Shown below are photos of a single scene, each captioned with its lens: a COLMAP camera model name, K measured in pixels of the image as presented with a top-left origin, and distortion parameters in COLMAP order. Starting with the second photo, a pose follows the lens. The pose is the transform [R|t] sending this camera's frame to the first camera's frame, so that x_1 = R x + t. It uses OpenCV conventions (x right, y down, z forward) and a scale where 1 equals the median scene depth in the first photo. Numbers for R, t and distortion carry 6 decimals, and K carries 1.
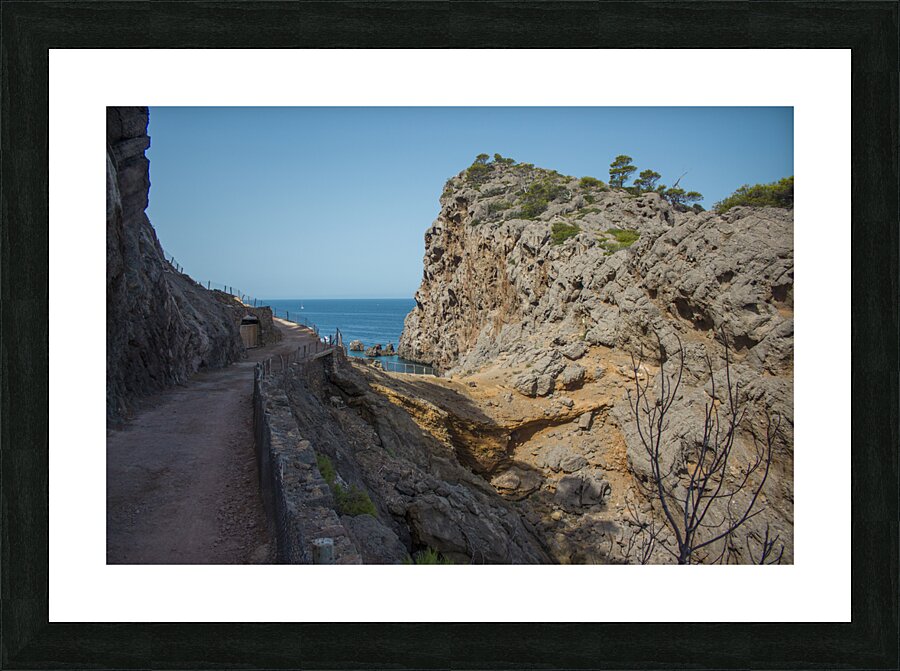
lens RADIAL K [[460.4, 0, 440.5], [0, 460.4, 334.1], [0, 0, 1]] dist [-0.005766, -0.000433]
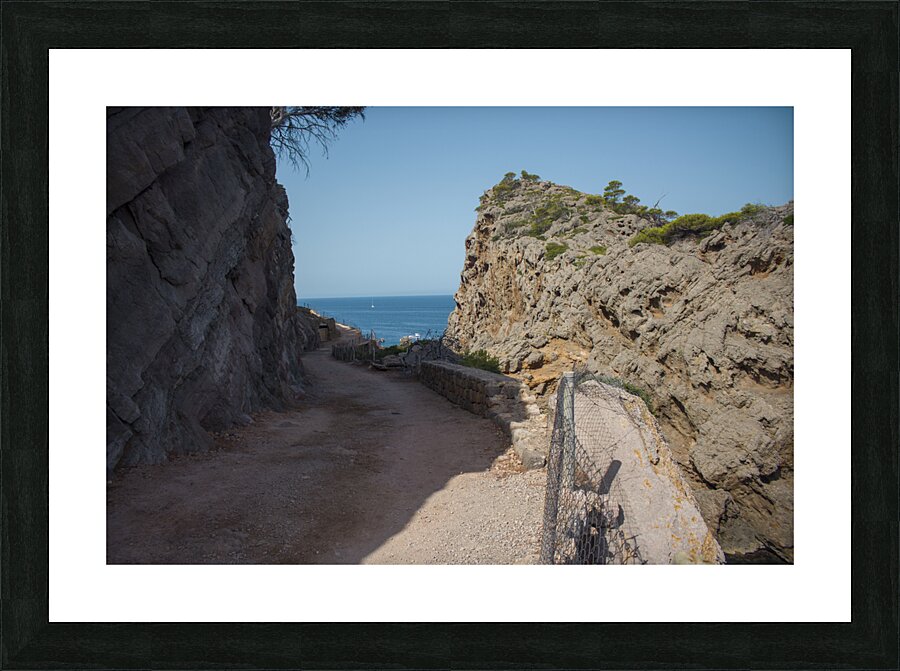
lens RADIAL K [[460.4, 0, 457.5], [0, 460.4, 336.3], [0, 0, 1]] dist [-0.005766, -0.000433]
pose [[0.996248, -0.010656, -0.085885, 0.099907], [0.011864, 0.999838, 0.013561, -0.002945], [0.085727, -0.014529, 0.996213, -0.284803]]
